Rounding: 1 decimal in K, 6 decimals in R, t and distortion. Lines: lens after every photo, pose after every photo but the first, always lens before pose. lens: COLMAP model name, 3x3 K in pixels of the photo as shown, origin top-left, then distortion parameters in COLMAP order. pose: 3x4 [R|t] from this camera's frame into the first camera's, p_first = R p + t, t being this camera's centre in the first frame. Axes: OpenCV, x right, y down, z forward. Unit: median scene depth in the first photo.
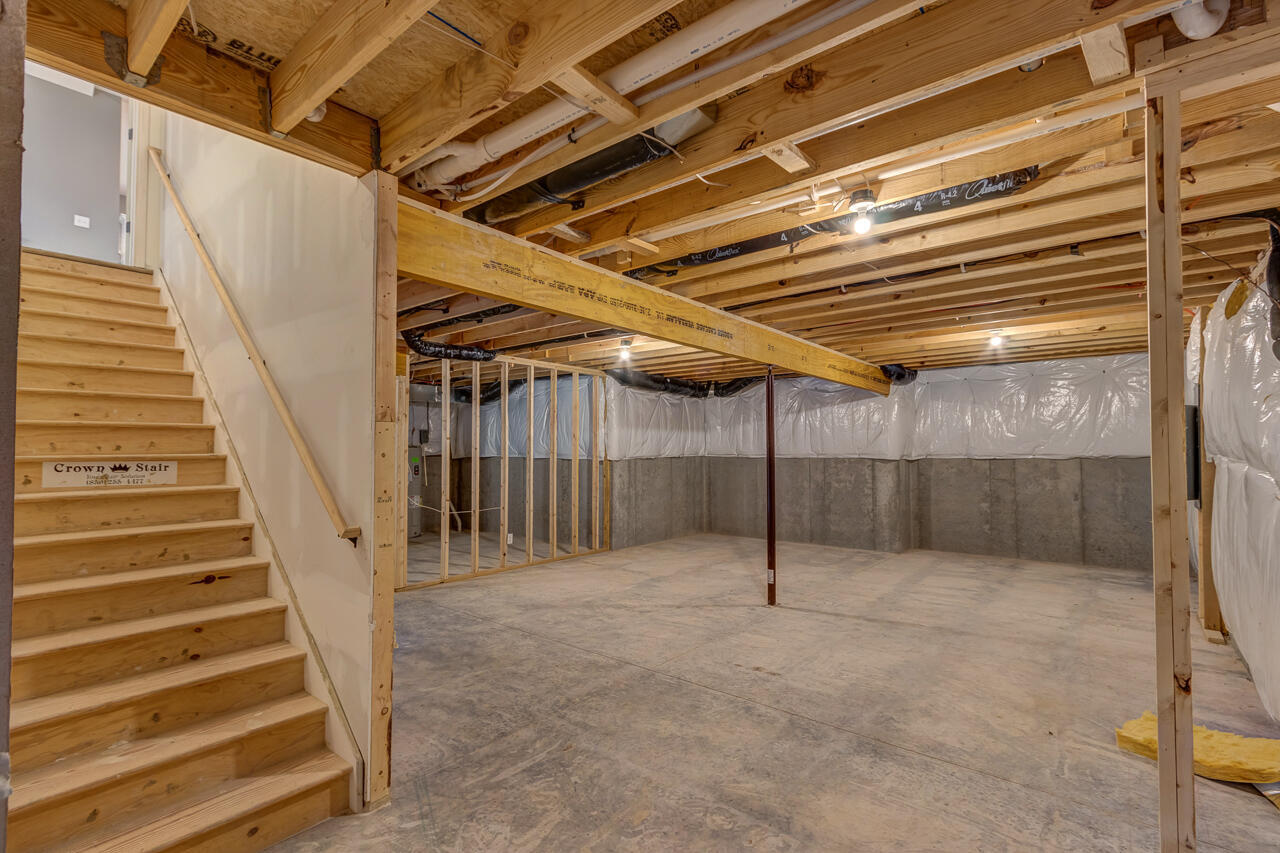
lens RADIAL K [[589.5, 0, 636.3], [0, 589.5, 429.7], [0, 0, 1]] dist [0.005054, -0.000142]
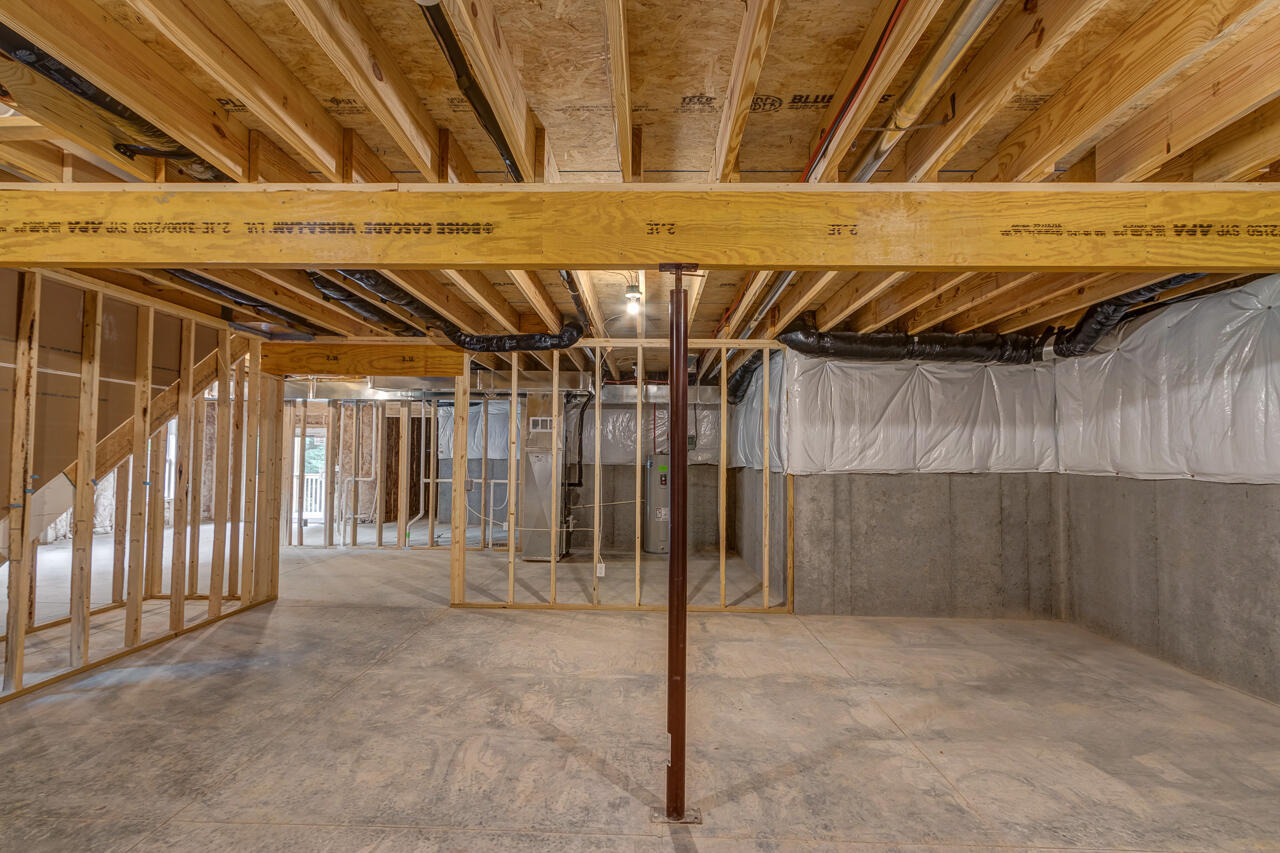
lens RADIAL K [[589.5, 0, 632.4], [0, 589.5, 441.4], [0, 0, 1]] dist [0.005054, -0.000142]
pose [[0.611069, -0.013901, -0.791456, 0.568481], [0.017957, 0.999832, -0.003697, 0.021927], [0.791374, -0.011953, 0.611215, 0.722064]]
